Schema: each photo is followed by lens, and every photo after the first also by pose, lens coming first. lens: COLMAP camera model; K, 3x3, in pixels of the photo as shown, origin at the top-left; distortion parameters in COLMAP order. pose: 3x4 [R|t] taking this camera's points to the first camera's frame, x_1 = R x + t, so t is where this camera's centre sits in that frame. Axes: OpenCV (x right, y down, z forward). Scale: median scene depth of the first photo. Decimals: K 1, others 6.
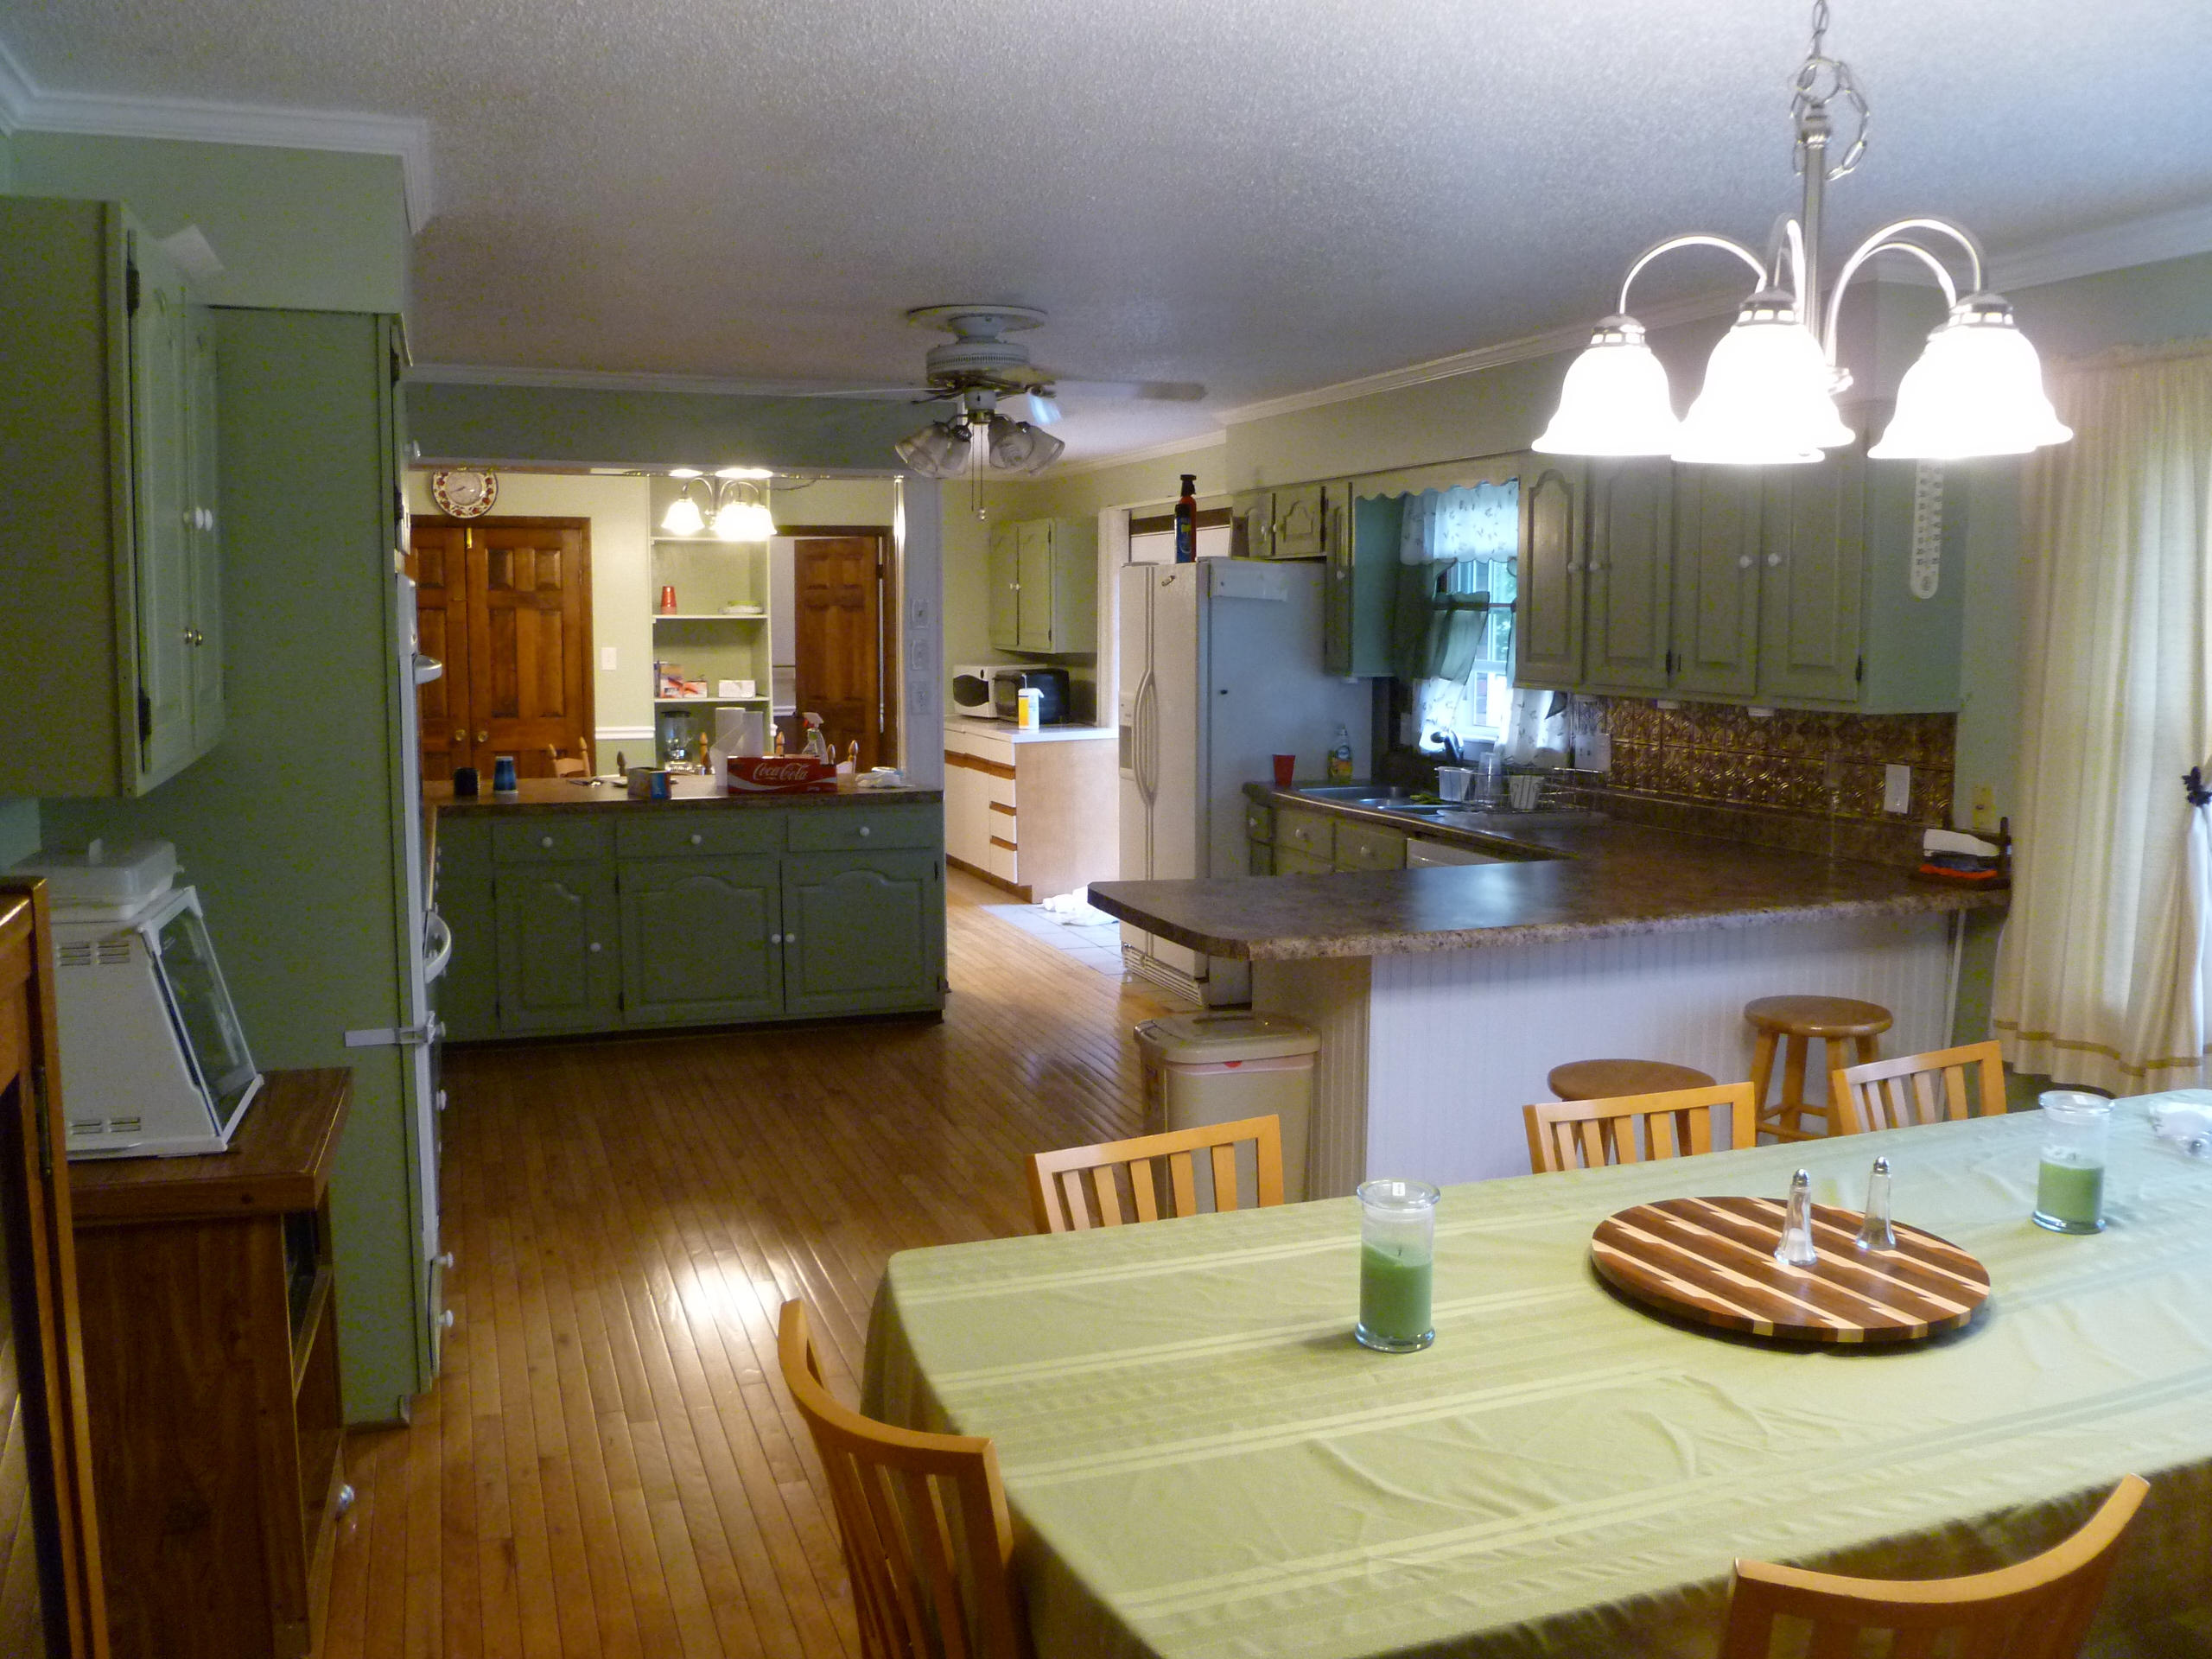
lens RADIAL K [[1843.4, 0, 1106.4], [0, 1843.4, 816.7], [0, 0, 1]] dist [-0.101445, 0.052485]
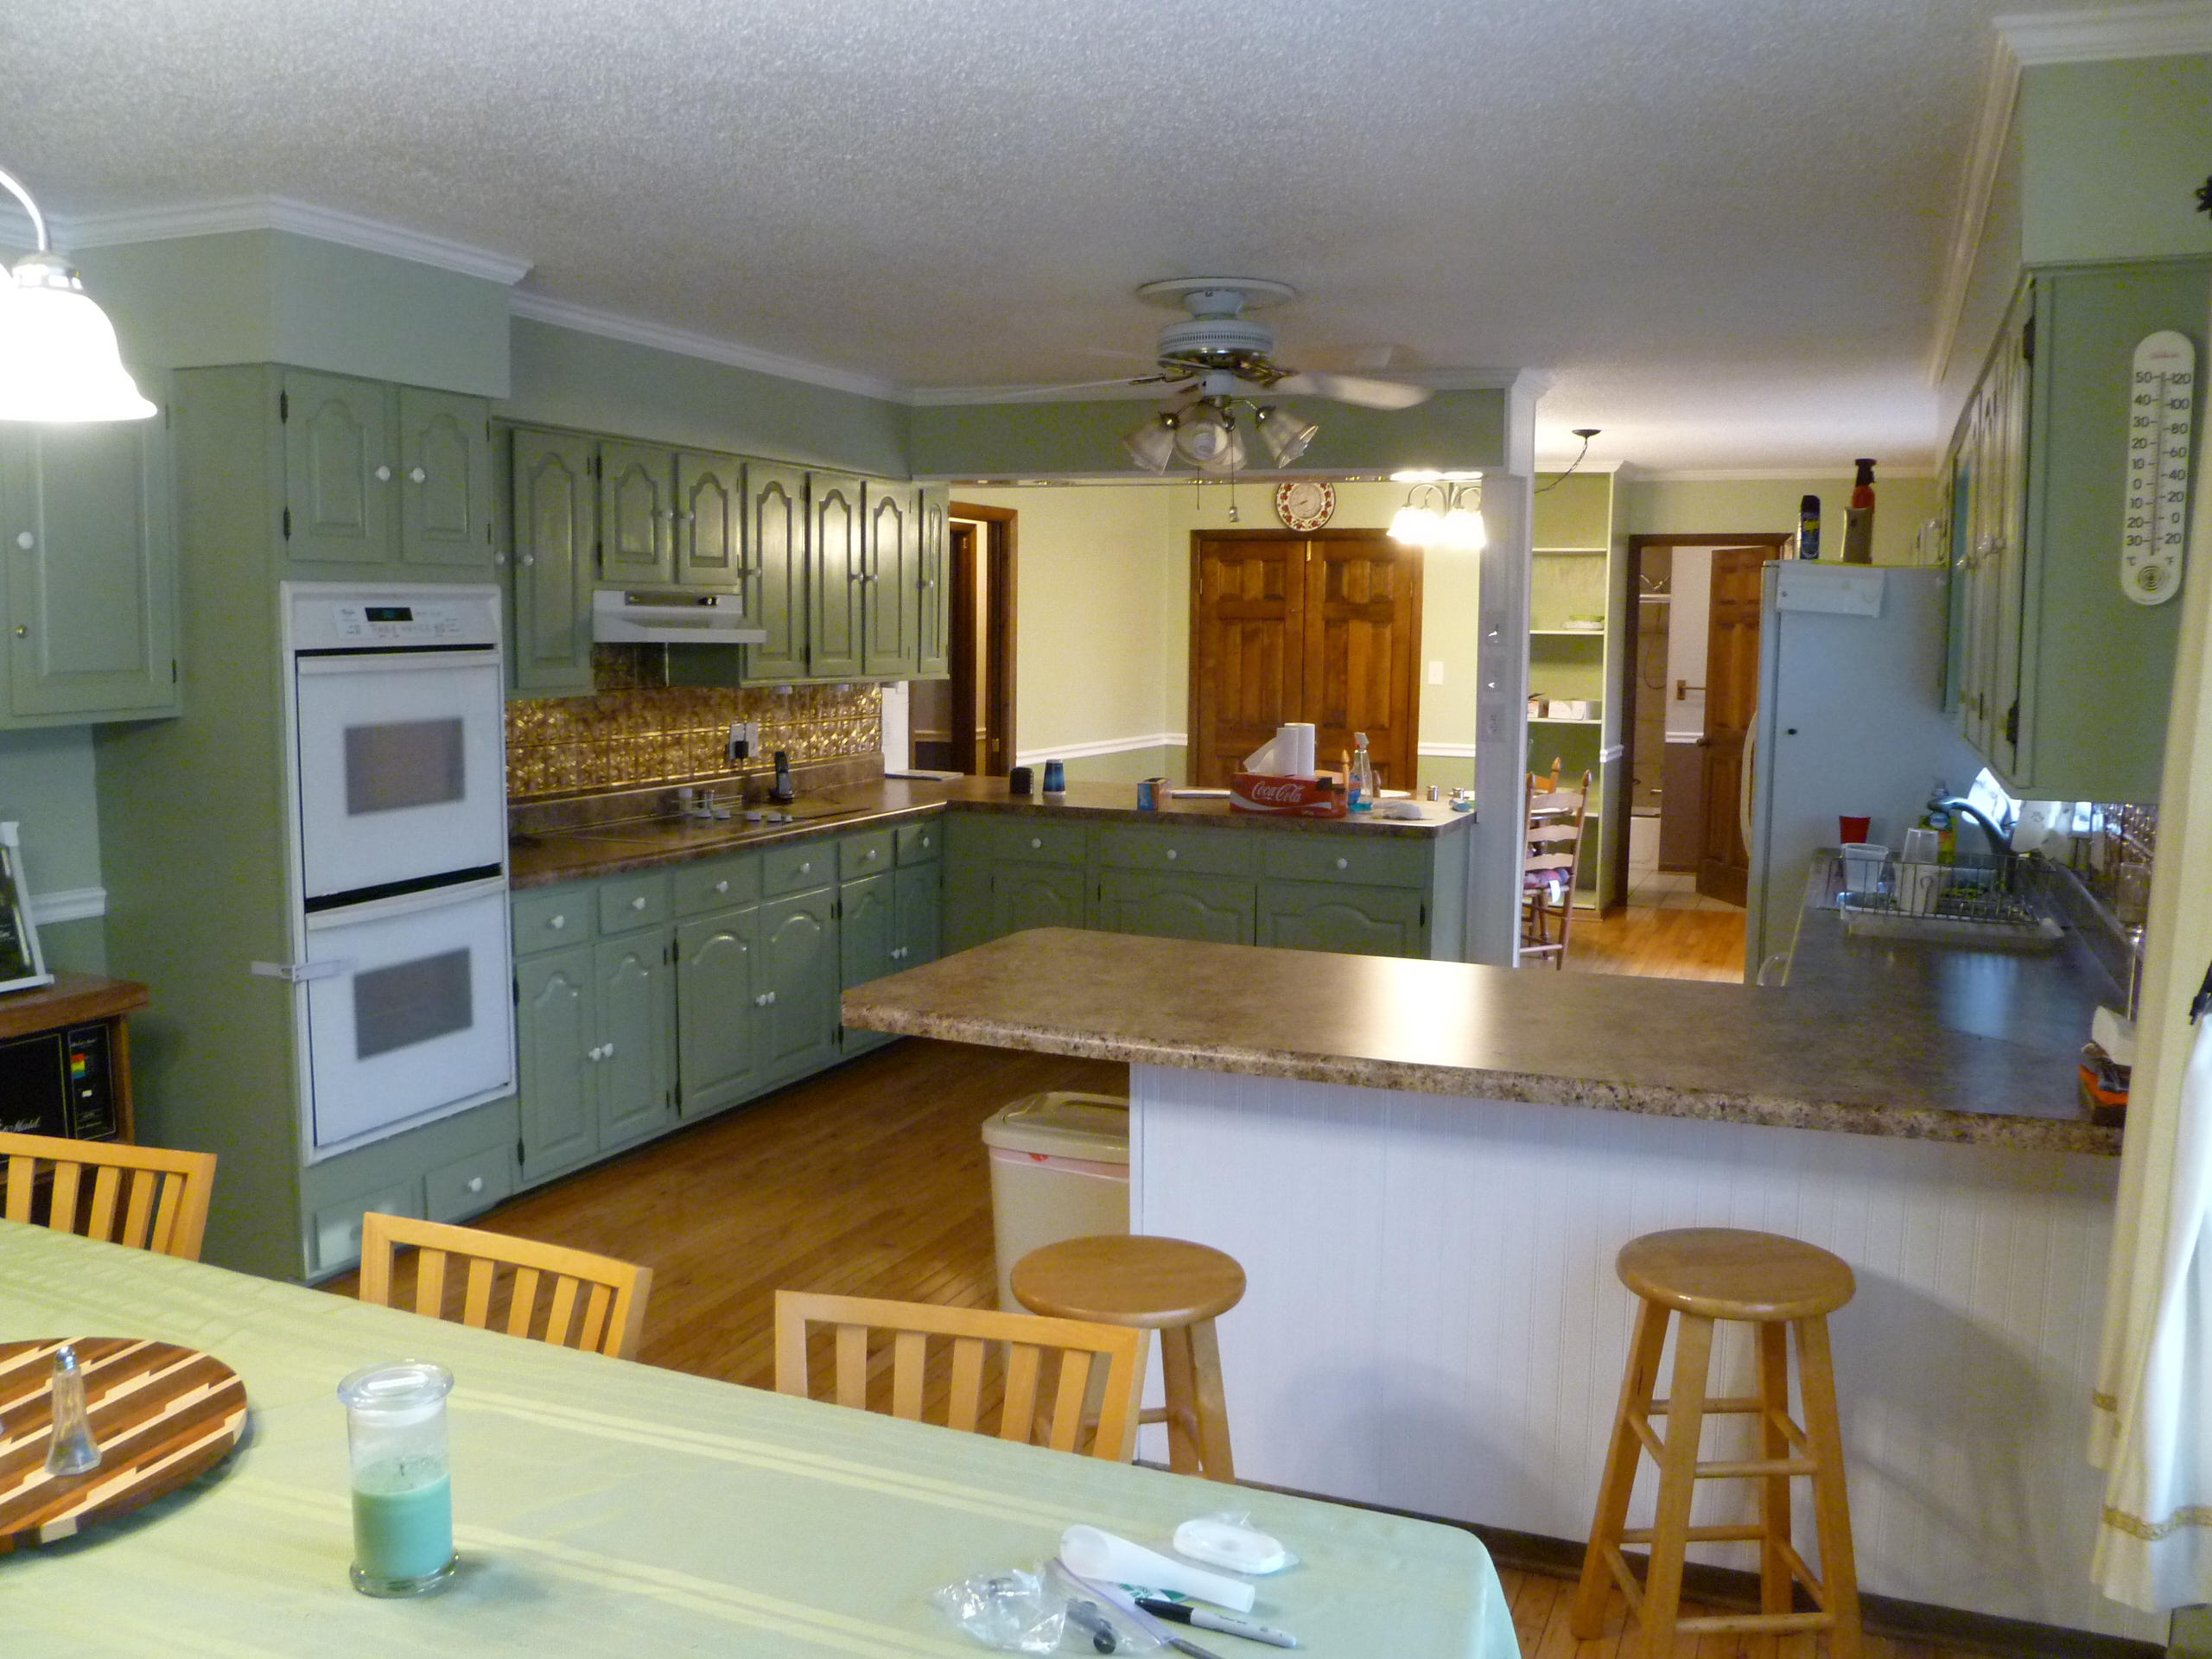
lens RADIAL K [[1843.4, 0, 1107.3], [0, 1843.4, 827.4], [0, 0, 1]] dist [-0.101445, 0.052485]
pose [[0.737944, 0.079965, -0.670108, 0.270445], [-0.082945, 0.996174, 0.027533, -0.017445], [0.669745, 0.035265, 0.741753, 0.164639]]
